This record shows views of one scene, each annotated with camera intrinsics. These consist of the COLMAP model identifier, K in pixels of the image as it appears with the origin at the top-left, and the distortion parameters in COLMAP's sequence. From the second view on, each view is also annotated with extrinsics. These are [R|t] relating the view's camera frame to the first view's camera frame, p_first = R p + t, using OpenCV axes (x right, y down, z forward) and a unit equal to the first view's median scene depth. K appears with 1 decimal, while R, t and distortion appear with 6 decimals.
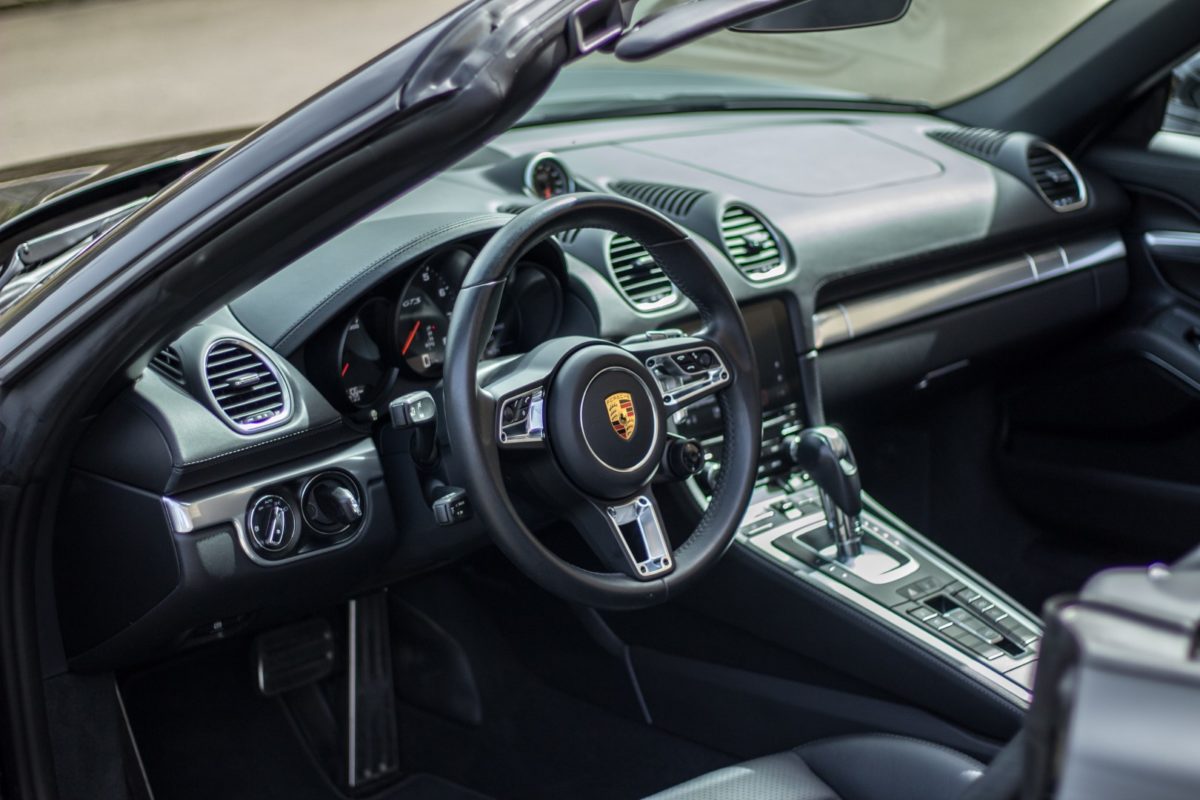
lens RADIAL K [[2781.6, 0, 599.3], [0, 2781.6, 399.0], [0, 0, 1]] dist [-0.634360, 0.000000]
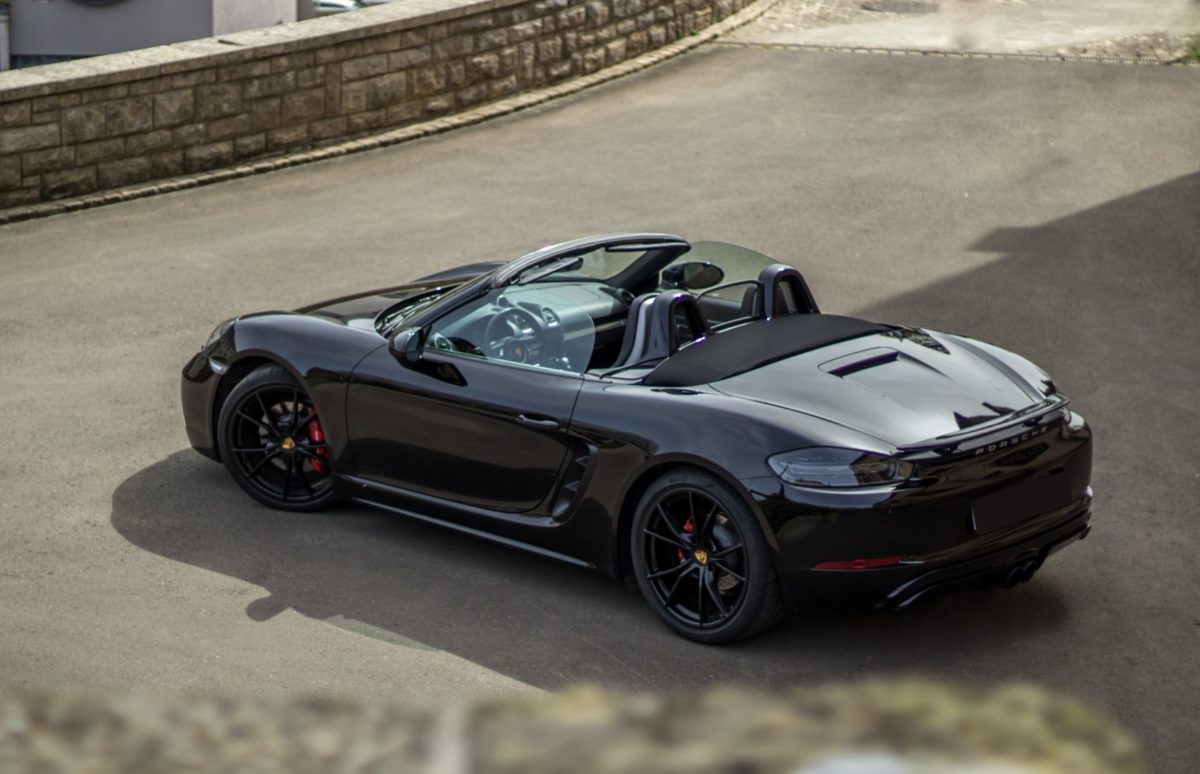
lens RADIAL K [[3325.1, 0, 600.2], [0, 3325.1, 387.2], [0, 0, 1]] dist [0.200375, 0.000000]
pose [[0.999549, 0.006352, 0.029347, -0.017639], [-0.005617, 0.999671, -0.025042, 0.185754], [-0.029496, 0.024865, 0.999256, -4.252765]]
